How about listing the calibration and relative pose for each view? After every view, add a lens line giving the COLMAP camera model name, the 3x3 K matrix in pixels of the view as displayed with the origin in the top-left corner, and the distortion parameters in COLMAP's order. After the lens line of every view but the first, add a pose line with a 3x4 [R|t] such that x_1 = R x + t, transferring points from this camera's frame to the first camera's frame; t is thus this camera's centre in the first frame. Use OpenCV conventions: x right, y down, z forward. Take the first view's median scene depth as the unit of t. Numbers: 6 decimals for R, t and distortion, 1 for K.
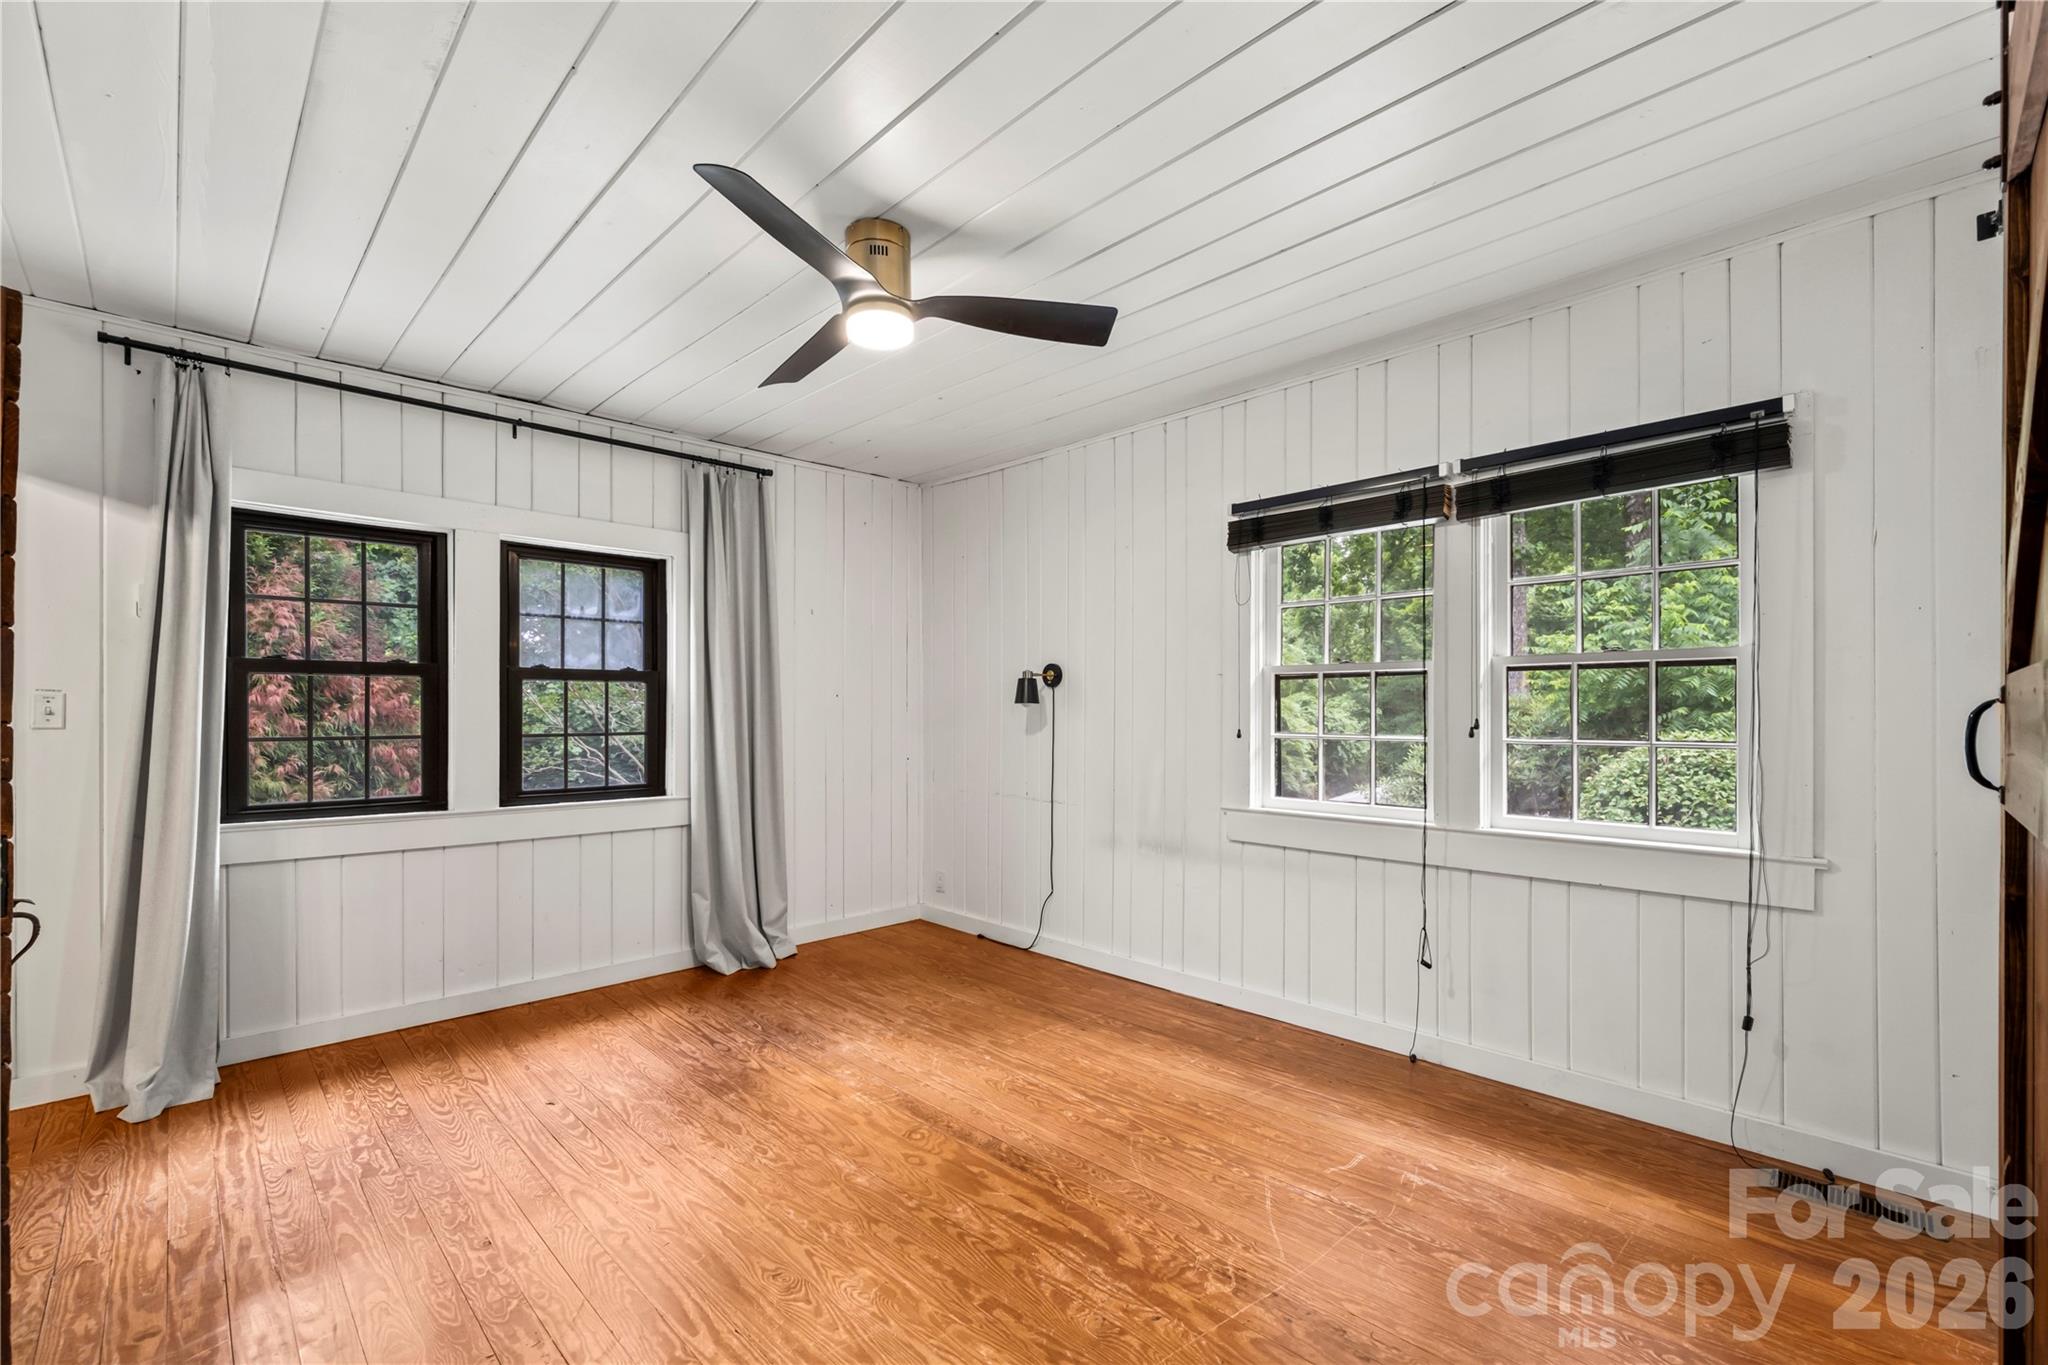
lens RADIAL K [[862.9, 0, 1040.0], [0, 862.9, 724.2], [0, 0, 1]] dist [-0.006645, -0.000404]
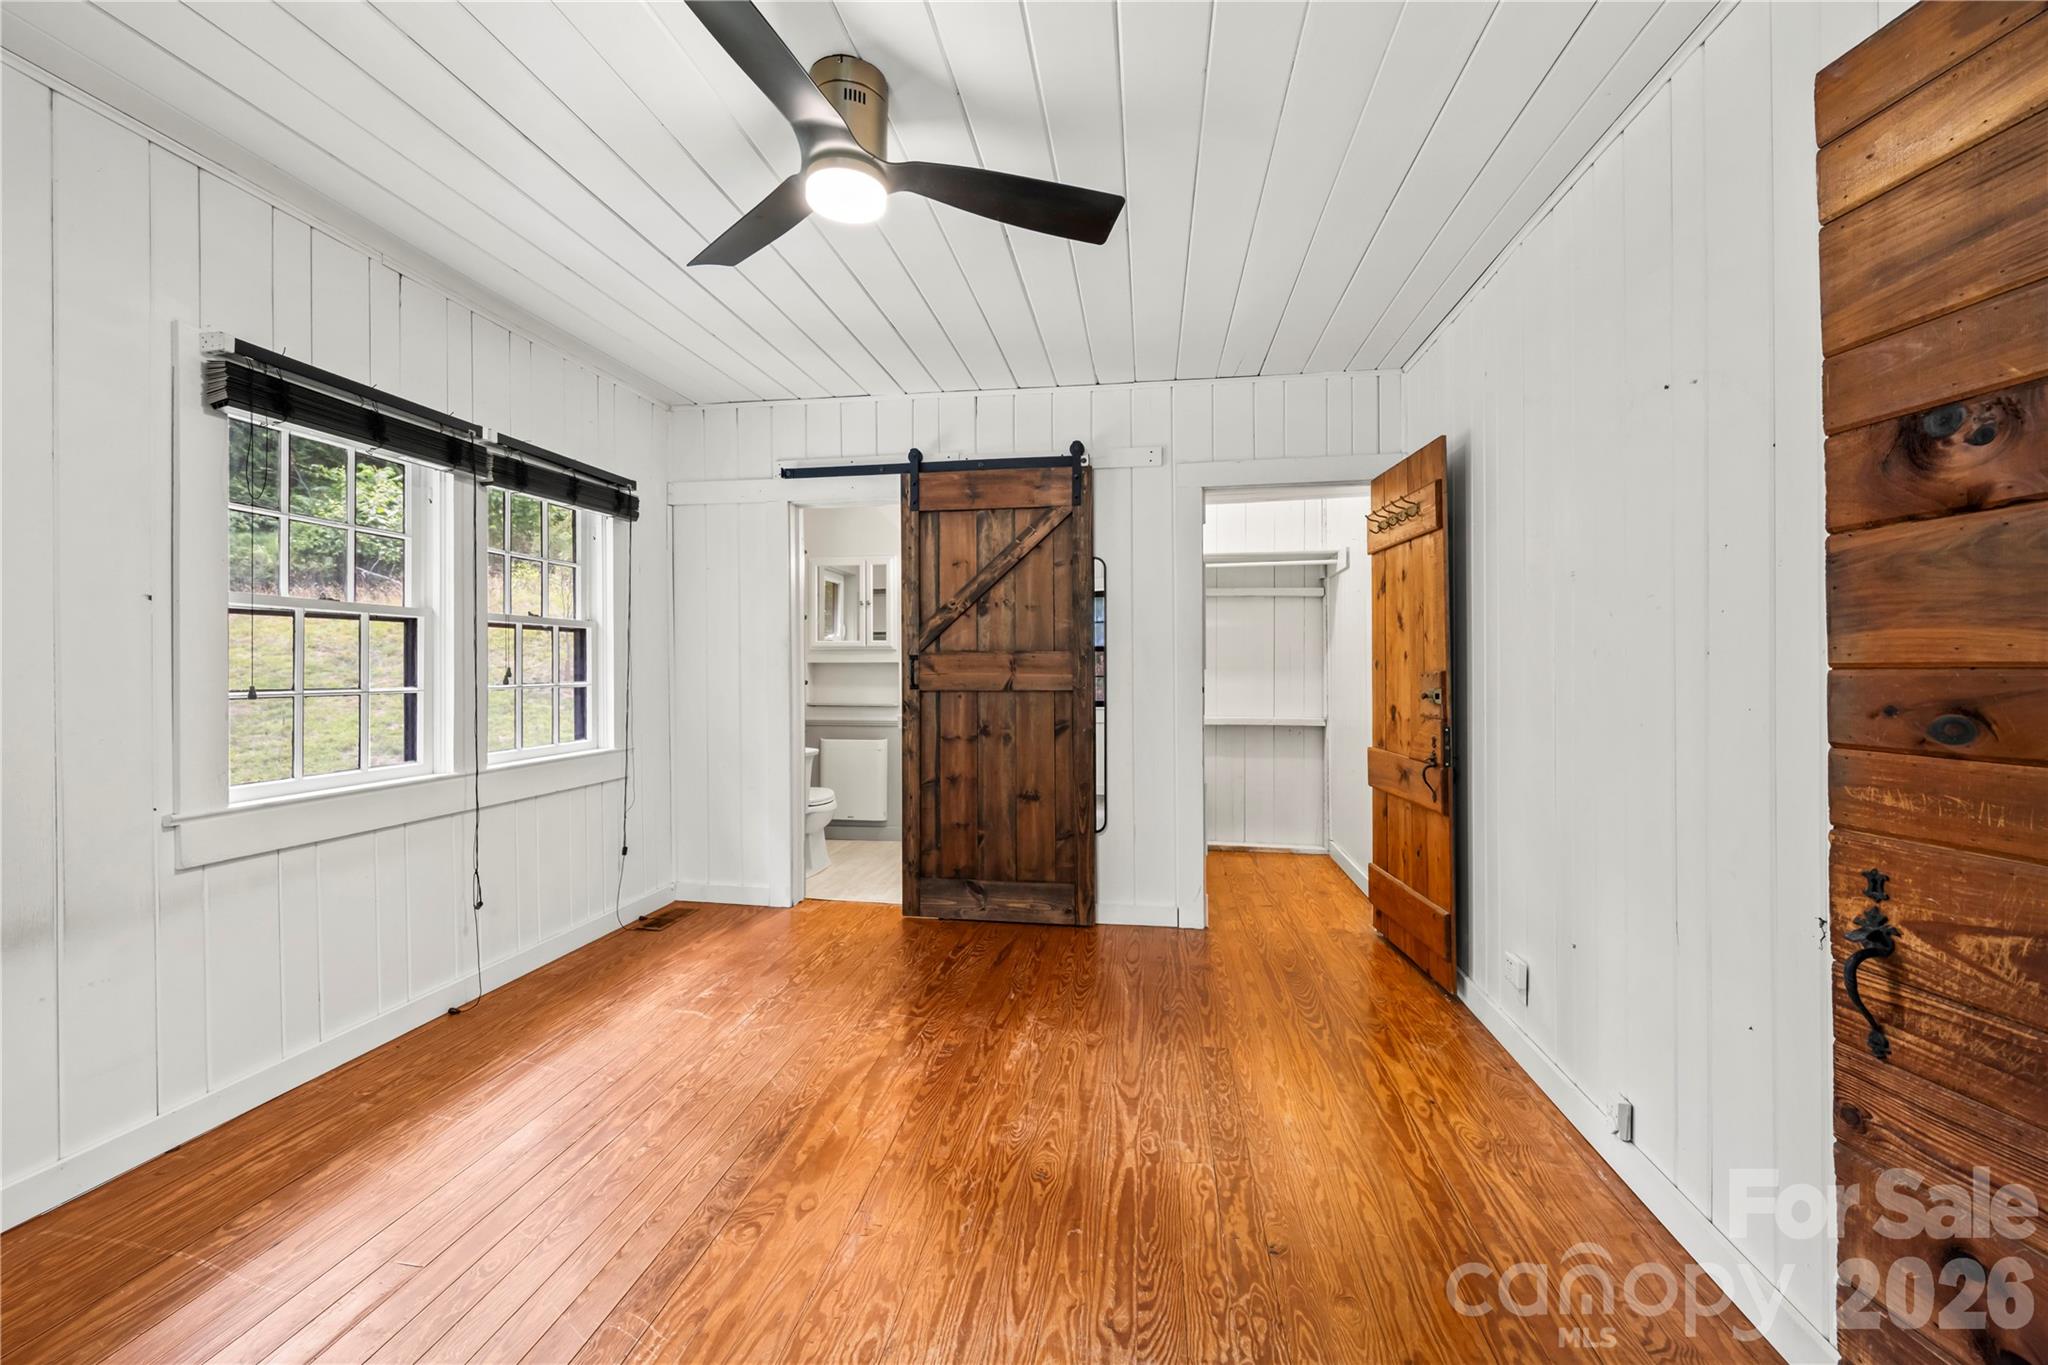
lens RADIAL K [[810.1, 0, 1021.8], [0, 810.1, 677.7], [0, 0, 1]] dist [-0.000226, -0.000098]
pose [[-0.582898, -0.007736, 0.812508, -0.912283], [0.013618, 0.999721, 0.019289, -0.005752], [-0.812431, 0.022308, -0.582630, 1.309216]]
